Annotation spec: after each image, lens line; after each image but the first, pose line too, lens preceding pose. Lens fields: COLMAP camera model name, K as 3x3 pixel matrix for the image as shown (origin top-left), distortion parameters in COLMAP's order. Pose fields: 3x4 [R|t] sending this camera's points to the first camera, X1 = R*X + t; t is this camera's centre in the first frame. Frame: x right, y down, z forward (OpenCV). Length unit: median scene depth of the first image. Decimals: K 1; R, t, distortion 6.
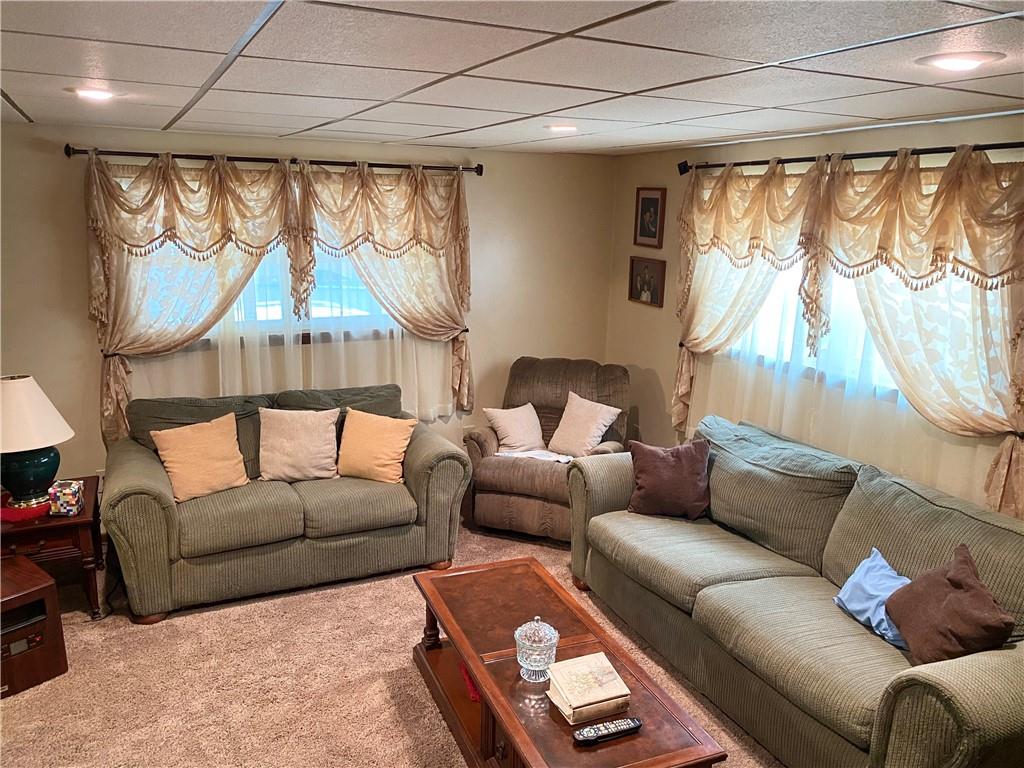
lens RADIAL K [[767.1, 0, 512.0], [0, 767.1, 384.0], [0, 0, 1]] dist [0.055807, -0.054190]
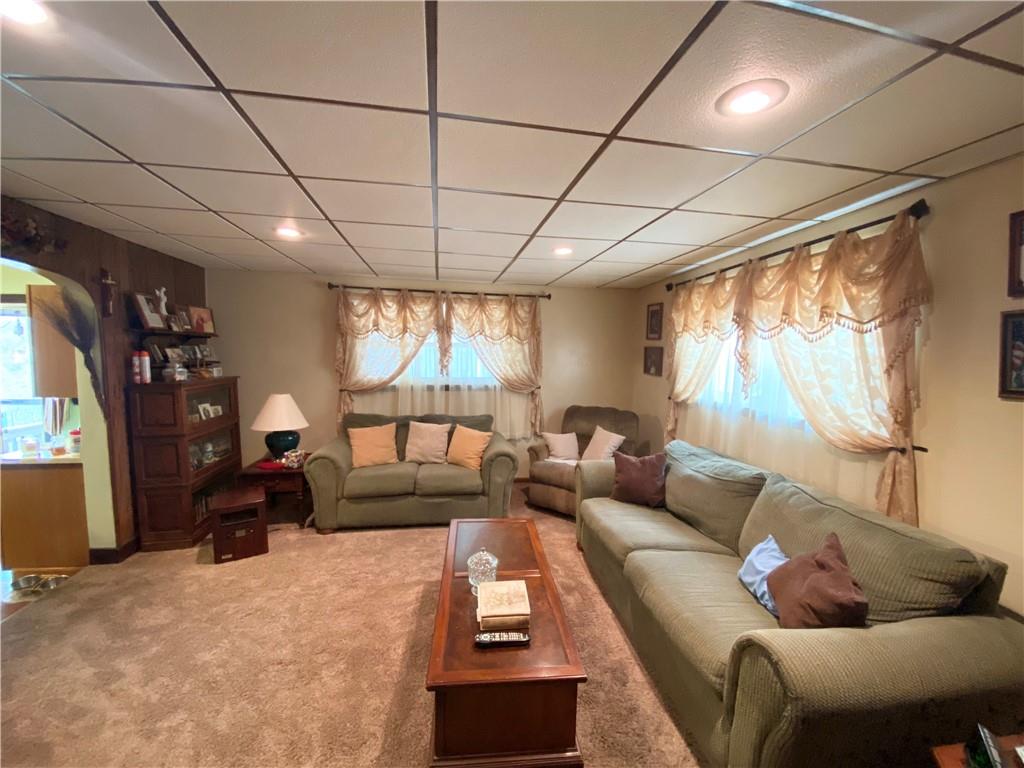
lens RADIAL K [[408.4, 0, 513.6], [0, 408.4, 384.5], [0, 0, 1]] dist [0.051766, -0.038803]
pose [[0.959271, 0.021332, -0.281682, 0.189258], [-0.061211, 0.989150, -0.133547, 0.064043], [0.275777, 0.145350, 0.950169, 0.155676]]
